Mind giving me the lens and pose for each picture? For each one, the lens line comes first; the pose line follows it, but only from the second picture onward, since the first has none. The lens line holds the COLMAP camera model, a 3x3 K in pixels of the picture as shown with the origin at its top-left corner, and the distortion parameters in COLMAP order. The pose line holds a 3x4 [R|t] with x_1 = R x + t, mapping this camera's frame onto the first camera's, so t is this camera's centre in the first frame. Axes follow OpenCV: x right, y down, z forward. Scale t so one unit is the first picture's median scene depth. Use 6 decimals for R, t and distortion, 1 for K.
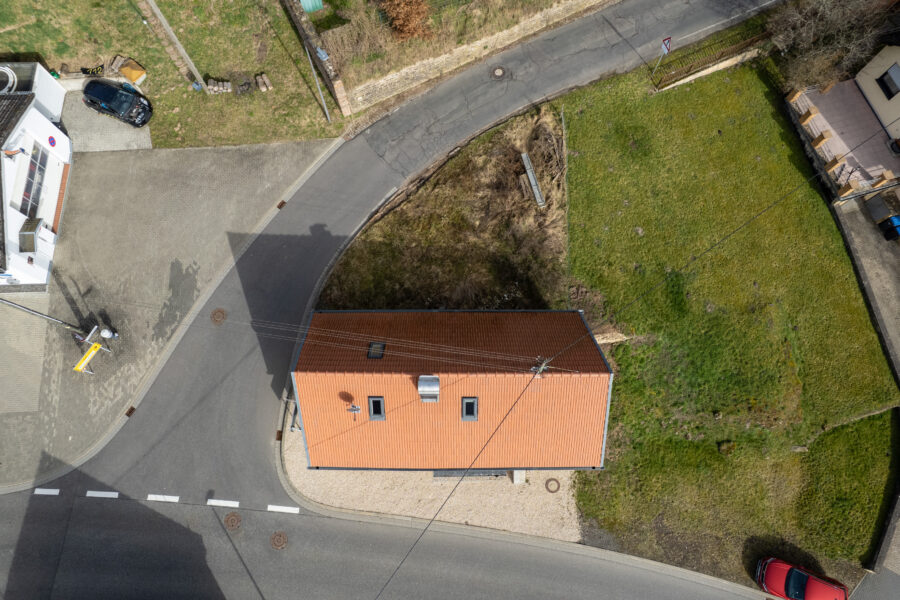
lens RADIAL K [[576.6, 0, 450.9], [0, 576.6, 295.2], [0, 0, 1]] dist [-0.083861, 0.075845]
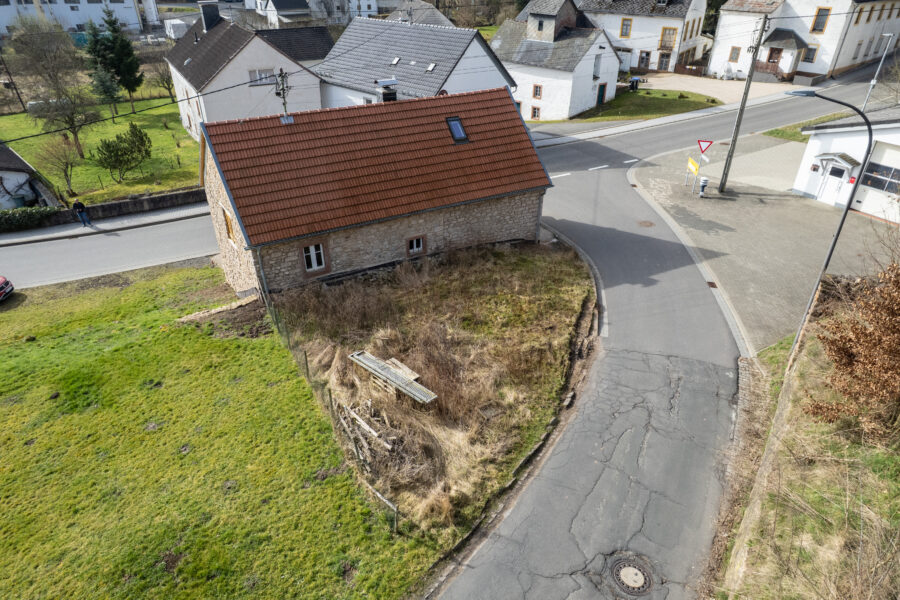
lens RADIAL K [[576.6, 0, 452.6], [0, 576.6, 301.5], [0, 0, 1]] dist [-0.083861, 0.075845]
pose [[-0.871608, 0.251214, -0.420940, 0.289619], [-0.470292, -0.186276, 0.862628, -0.640593], [0.138294, 0.949838, 0.280503, 0.818016]]
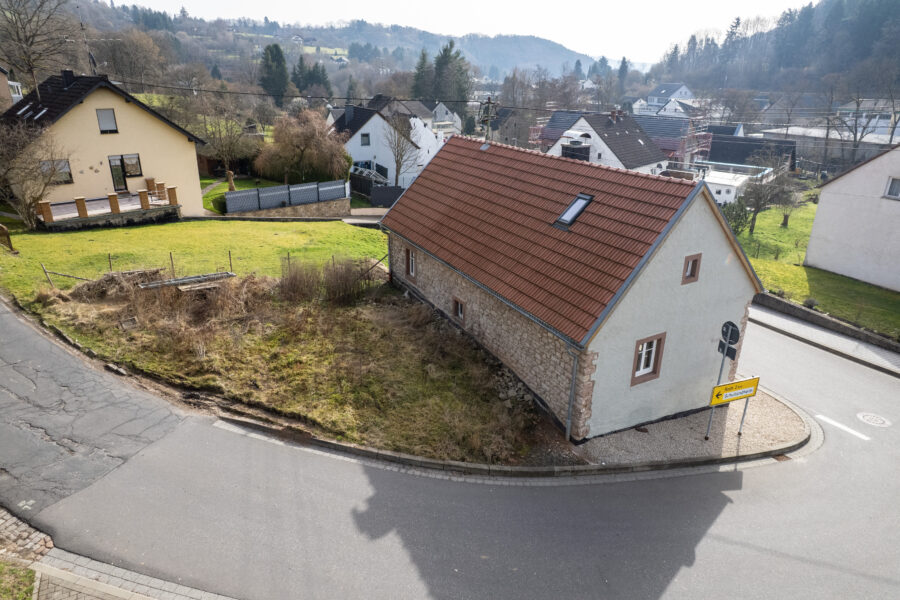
lens RADIAL K [[576.6, 0, 451.0], [0, 576.6, 300.1], [0, 0, 1]] dist [-0.083861, 0.075845]
pose [[-0.460369, -0.329919, 0.824144, -0.519808], [0.842139, 0.131378, 0.523013, -0.286020], [-0.280826, 0.934823, 0.217355, 0.809324]]
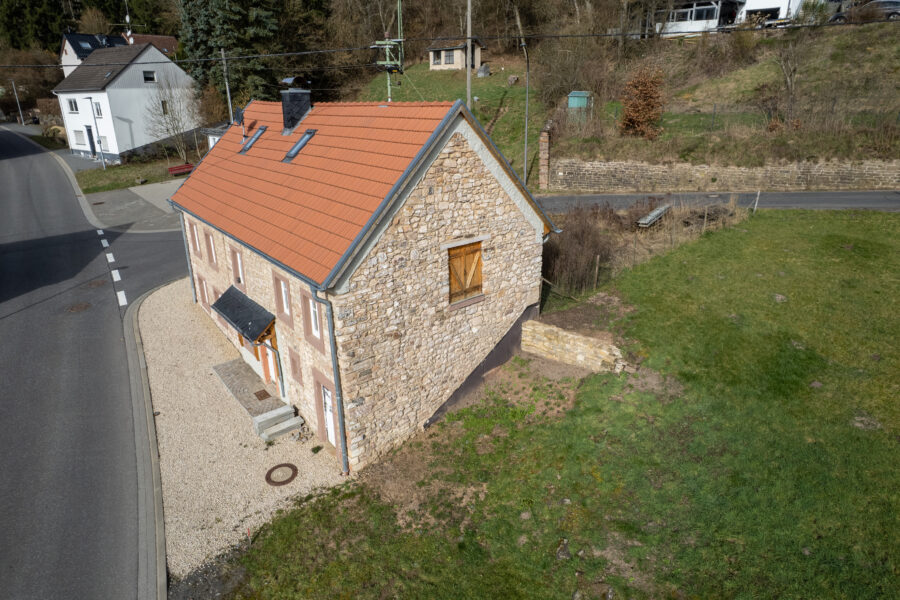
lens RADIAL K [[576.6, 0, 452.3], [0, 576.6, 298.1], [0, 0, 1]] dist [-0.083861, 0.075845]
pose [[0.609465, 0.259890, -0.749006, 0.551055], [-0.752395, 0.487400, -0.443105, 0.356642], [0.249907, 0.833605, 0.492593, 0.680728]]
